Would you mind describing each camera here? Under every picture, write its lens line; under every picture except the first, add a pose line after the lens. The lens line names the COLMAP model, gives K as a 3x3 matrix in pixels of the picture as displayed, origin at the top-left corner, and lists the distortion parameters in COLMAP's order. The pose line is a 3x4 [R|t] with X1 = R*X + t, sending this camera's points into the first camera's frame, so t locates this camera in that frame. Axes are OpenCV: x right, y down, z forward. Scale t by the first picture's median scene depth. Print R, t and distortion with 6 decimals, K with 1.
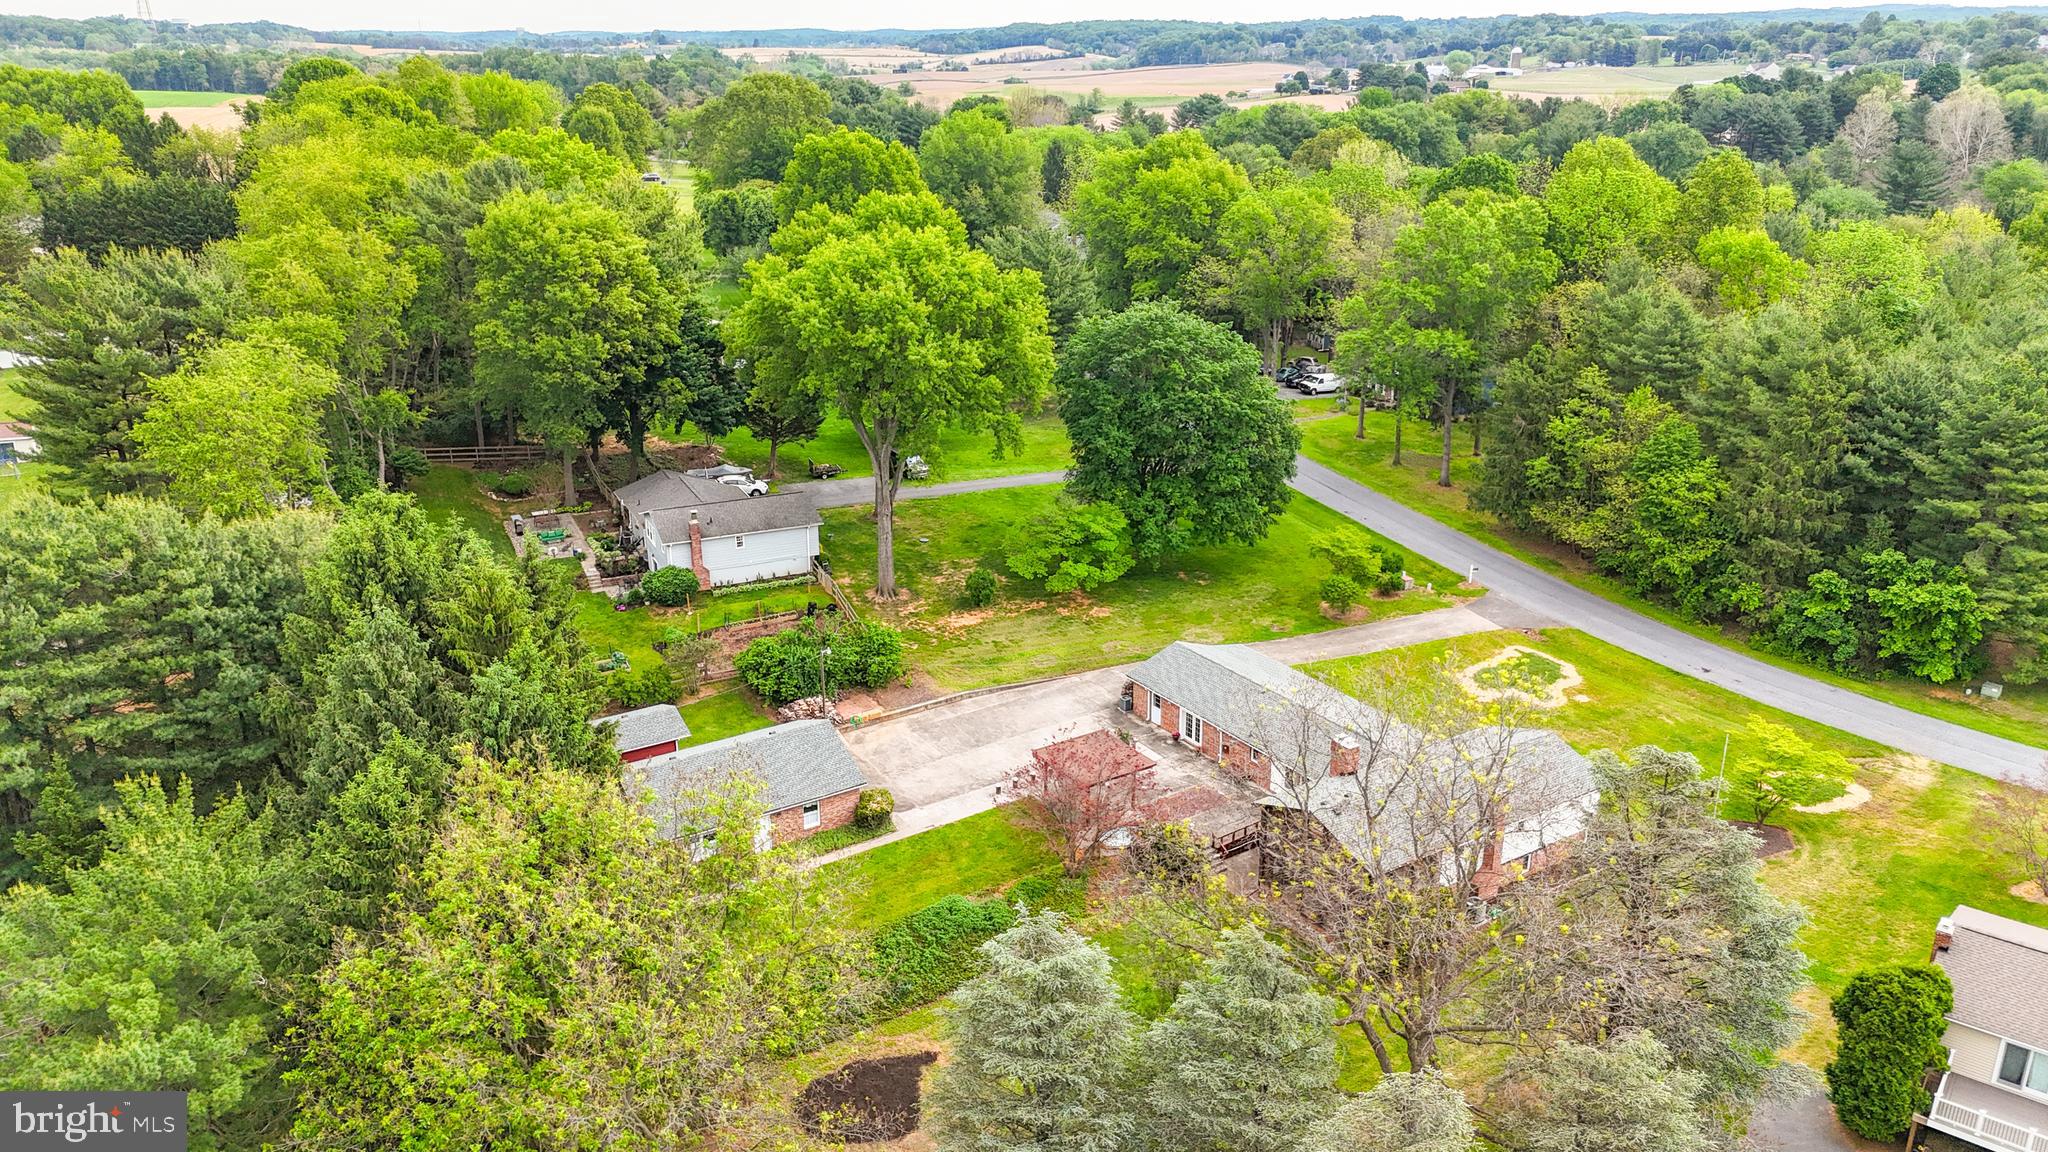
lens RADIAL K [[1539.2, 0, 980.8], [0, 1539.2, 581.0], [0, 0, 1]] dist [0.054576, -0.070365]
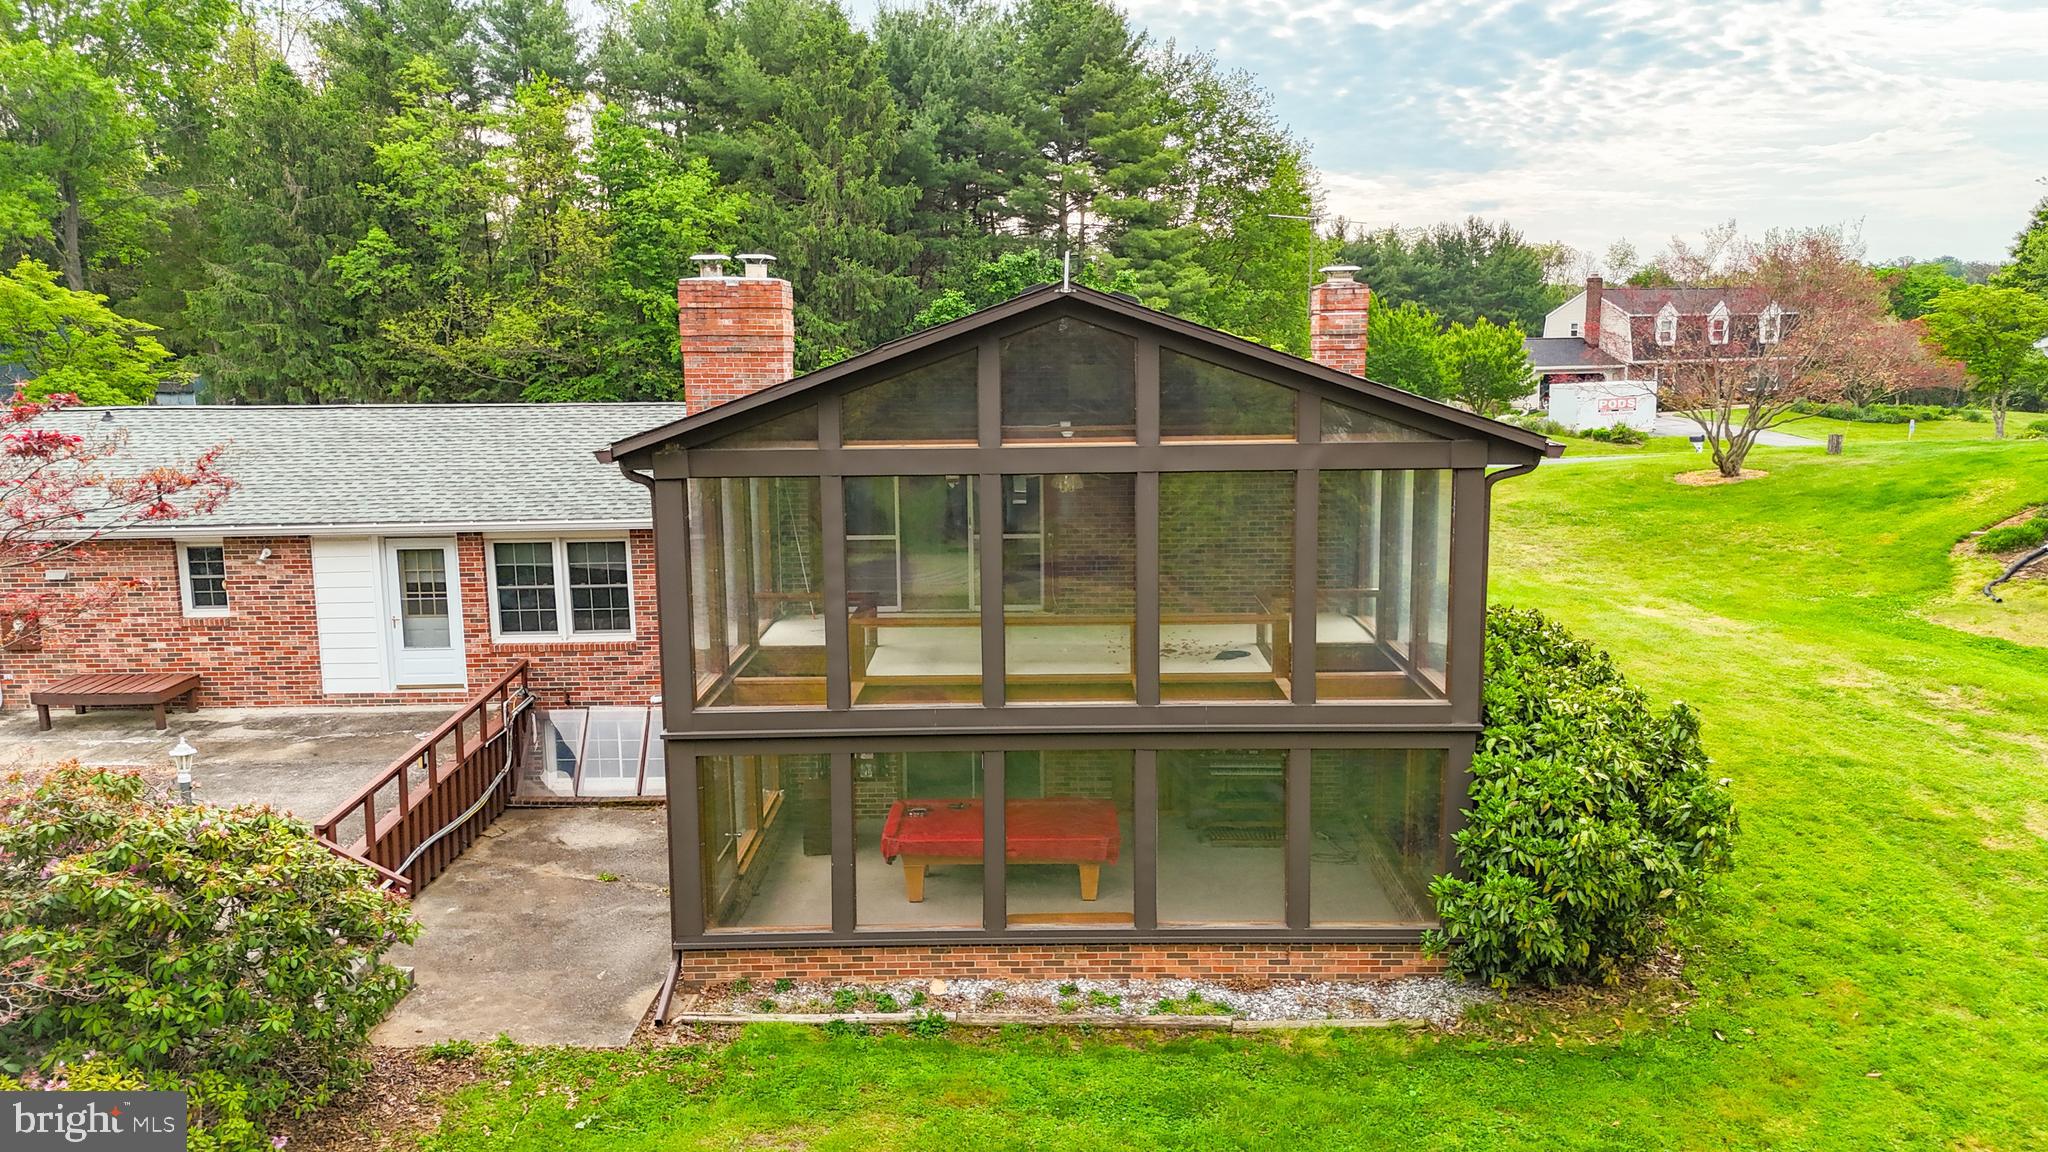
lens RADIAL K [[1500.2, 0, 1024.0], [0, 1500.2, 576.0], [0, 0, 1]] dist [0.075351, -0.078483]
pose [[0.536984, -0.127393, 0.833918, 0.045086], [0.296974, 0.953800, -0.045523, 0.124693], [-0.789591, 0.272097, 0.550008, 0.609544]]
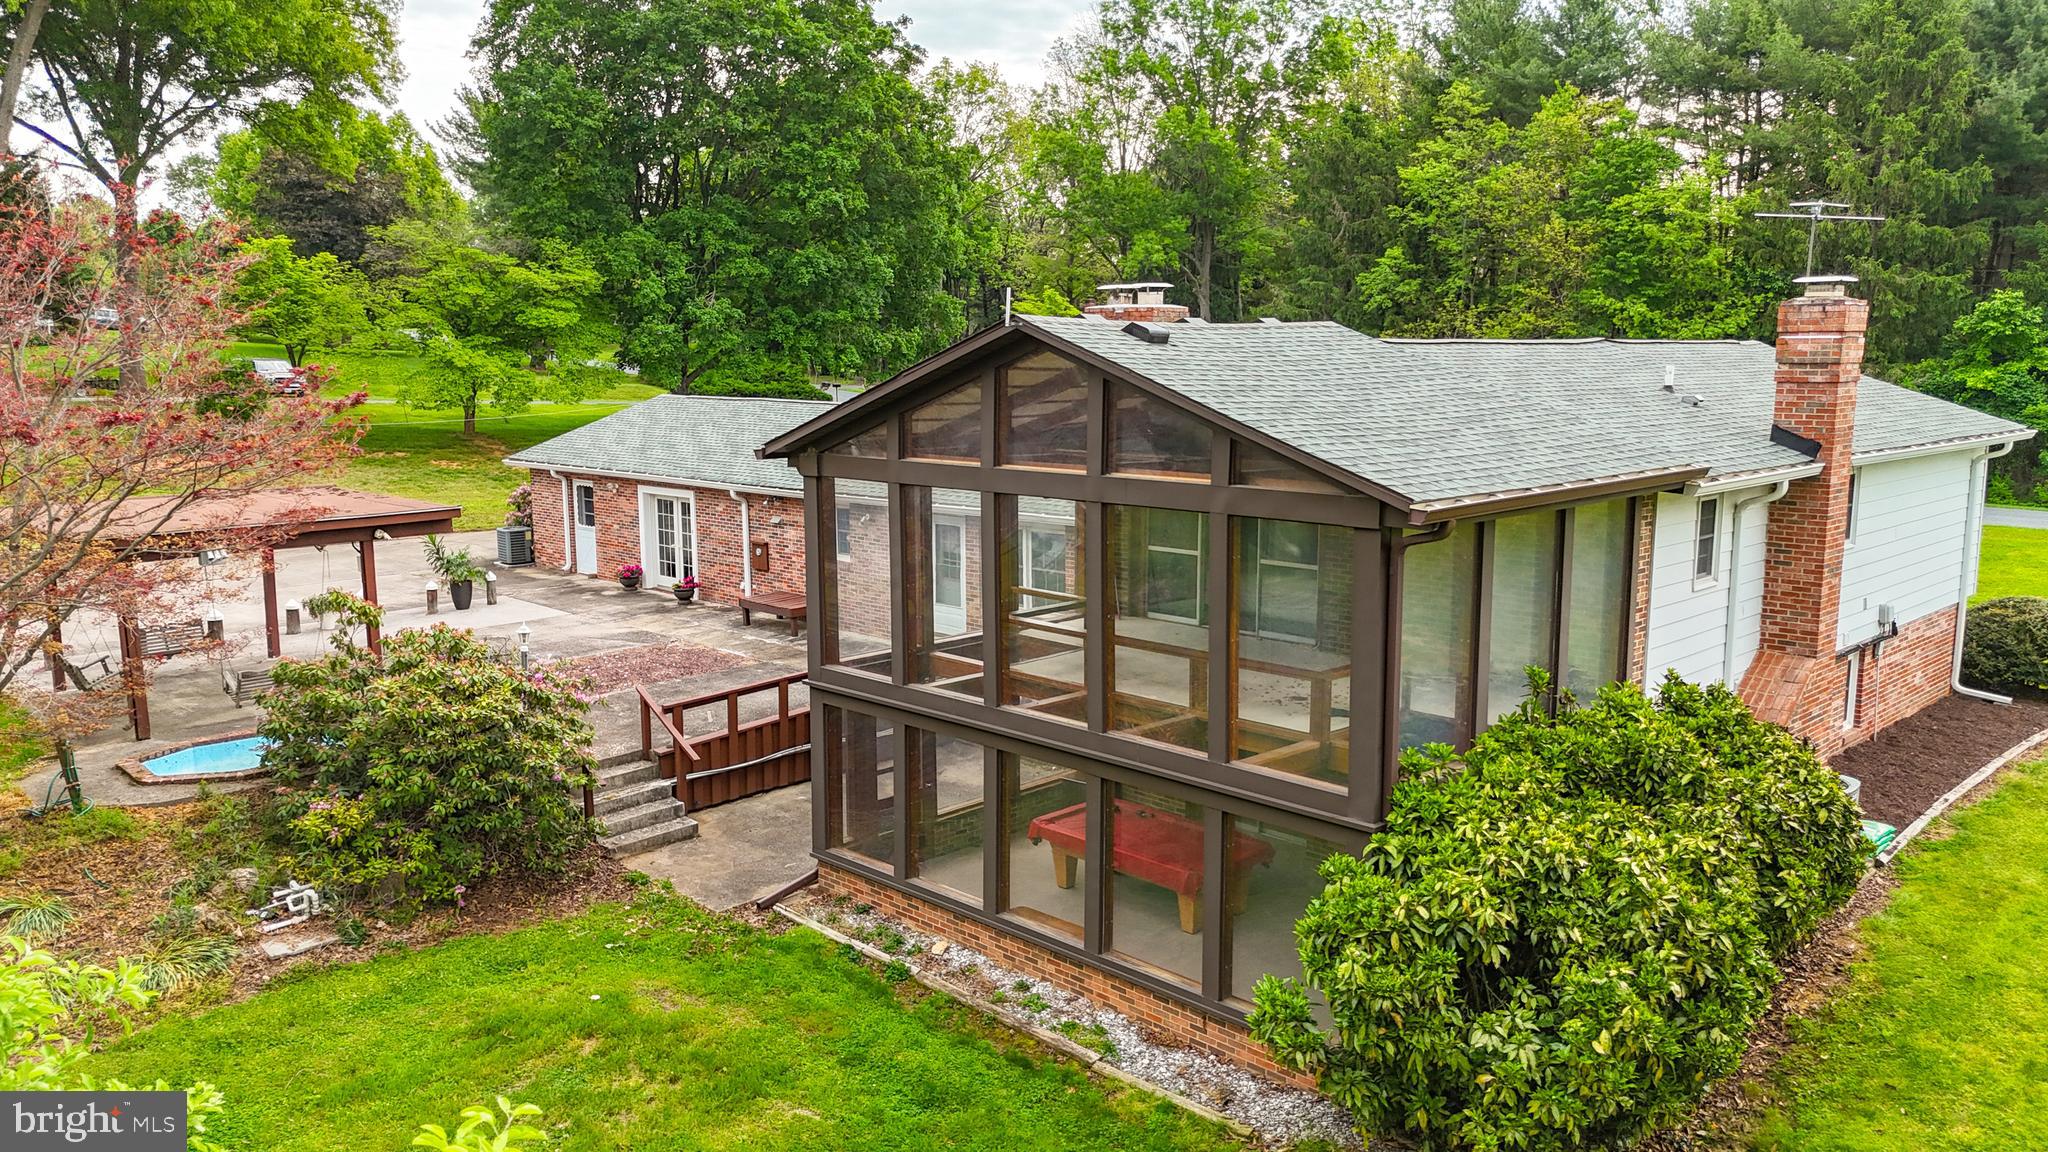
lens RADIAL K [[1500.2, 0, 1024.0], [0, 1500.2, 576.0], [0, 0, 1]] dist [0.075351, -0.078483]
pose [[0.975379, -0.021333, 0.219503, 0.115312], [0.065431, 0.978489, -0.195647, 0.142596], [-0.210608, 0.205192, 0.955793, 0.554626]]
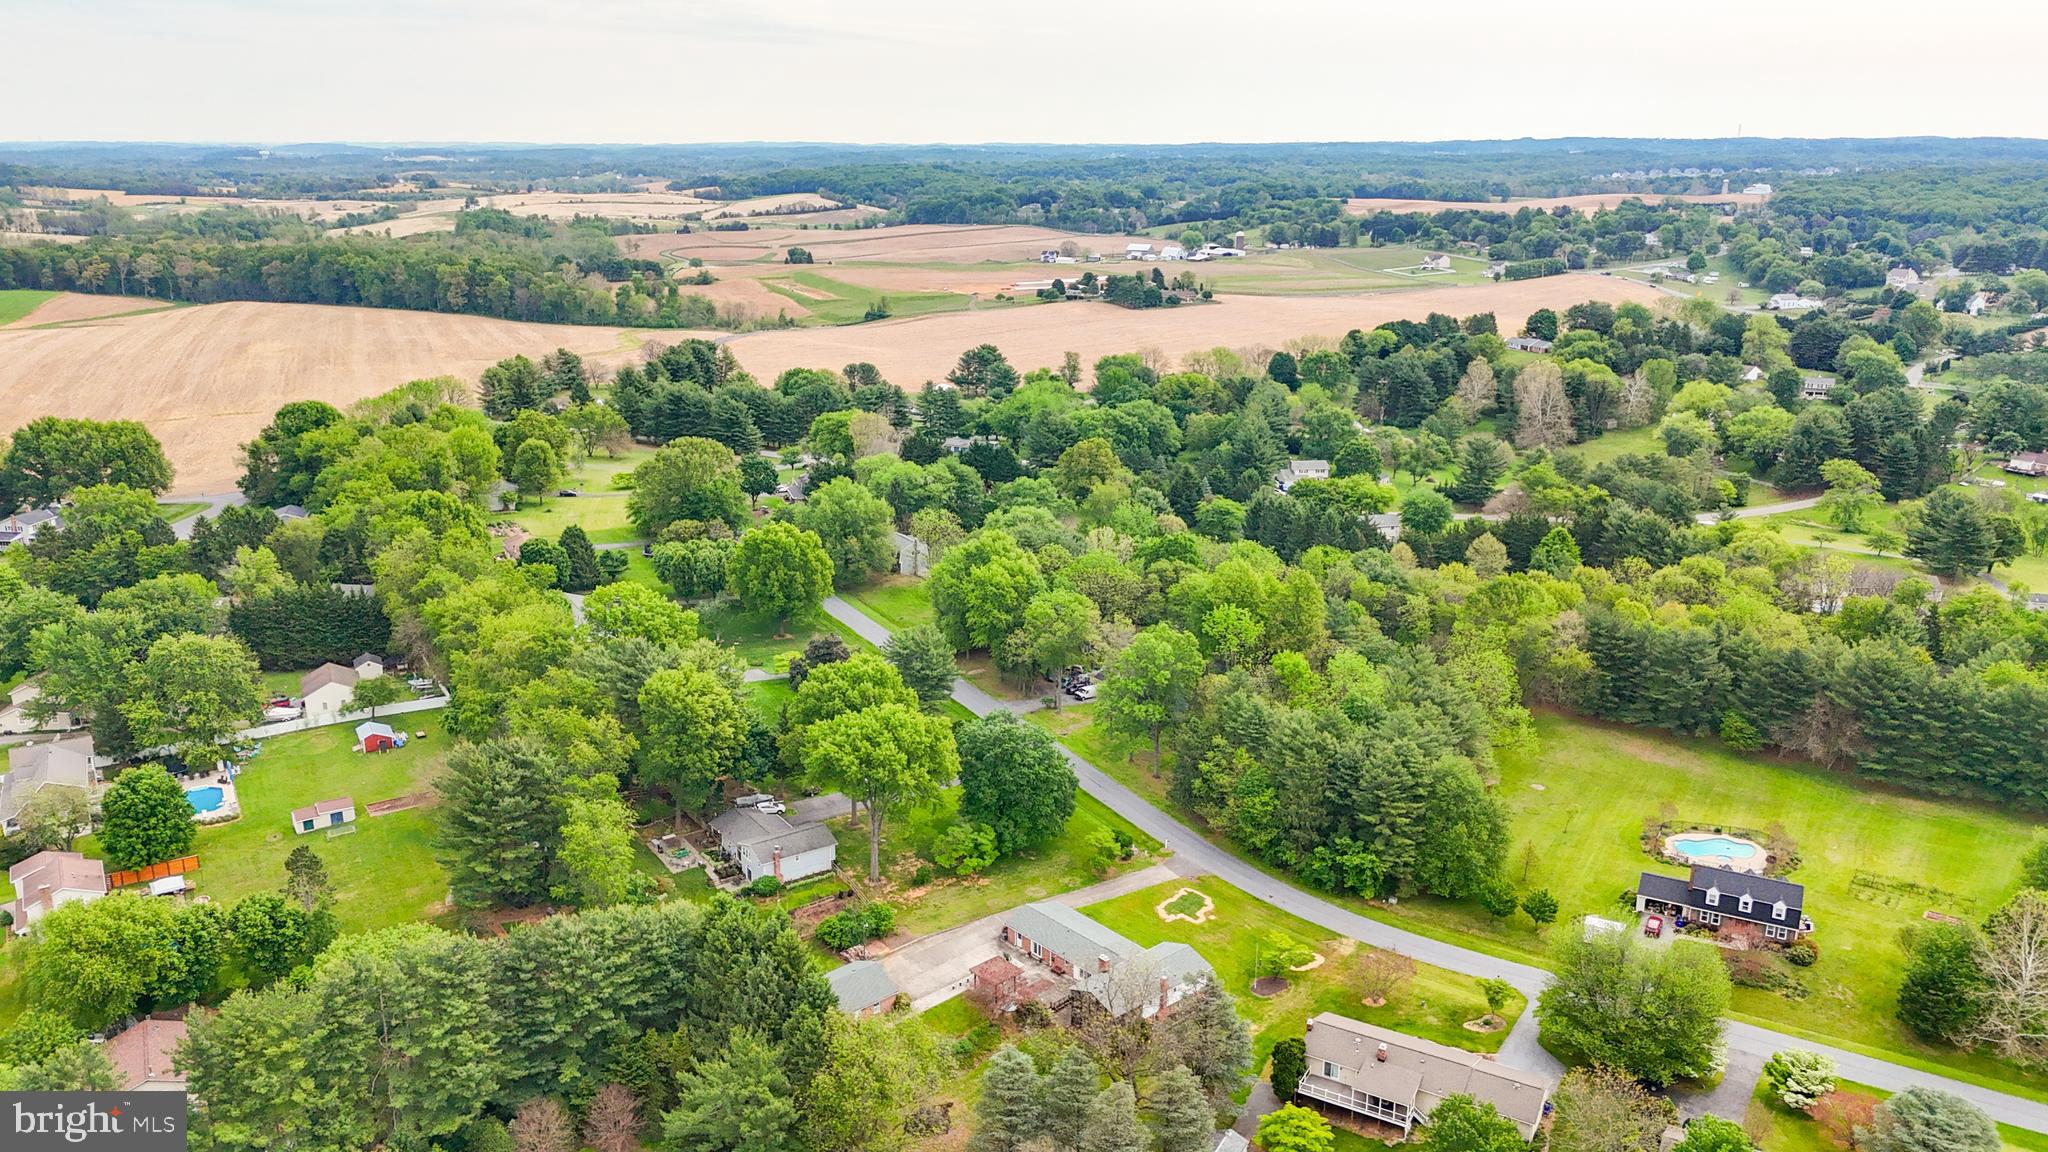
lens RADIAL K [[1500.2, 0, 1024.0], [0, 1500.2, 576.0], [0, 0, 1]] dist [0.075351, -0.078483]
pose [[0.984947, -0.031835, 0.169902, -0.187552], [0.045107, 0.996175, -0.074837, -0.225061], [-0.166869, 0.081375, 0.982615, -0.940093]]
